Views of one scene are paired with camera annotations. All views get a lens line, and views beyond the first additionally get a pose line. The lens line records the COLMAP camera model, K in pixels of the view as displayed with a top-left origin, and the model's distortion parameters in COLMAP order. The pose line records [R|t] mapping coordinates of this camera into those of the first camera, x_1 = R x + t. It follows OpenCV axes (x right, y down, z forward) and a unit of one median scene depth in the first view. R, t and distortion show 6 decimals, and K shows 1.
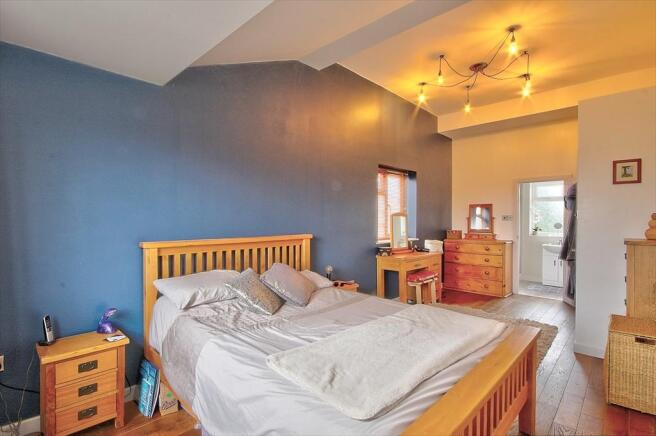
lens RADIAL K [[307.1, 0, 329.2], [0, 307.1, 220.1], [0, 0, 1]] dist [-0.001650, -0.000395]
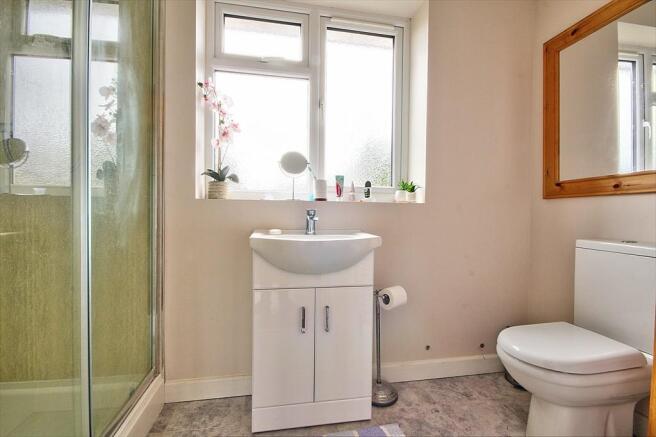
lens RADIAL K [[307.1, 0, 329.2], [0, 307.1, 220.6], [0, 0, 1]] dist [-0.001650, -0.000395]
pose [[0.580285, -0.021803, 0.814121, 0.617466], [-0.000191, 0.999638, 0.026908, 0.070462], [-0.814413, -0.015770, 0.580071, 0.925553]]
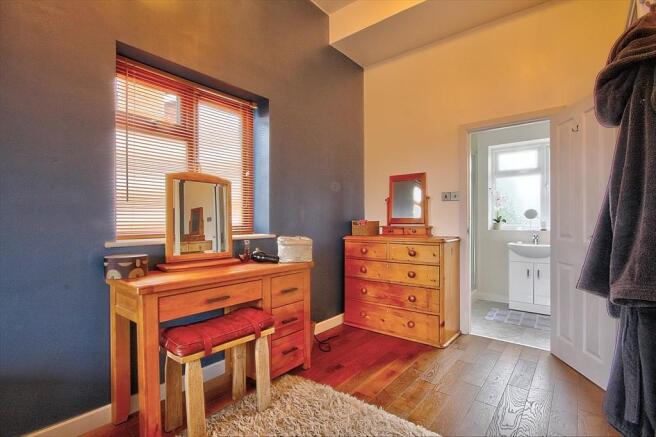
lens RADIAL K [[307.1, 0, 329.2], [0, 307.1, 220.6], [0, 0, 1]] dist [-0.001650, -0.000395]
pose [[0.995237, -0.006317, 0.097275, 0.305381], [0.006837, 0.999964, -0.005021, 0.037723], [-0.097240, 0.005662, 0.995245, 0.463969]]
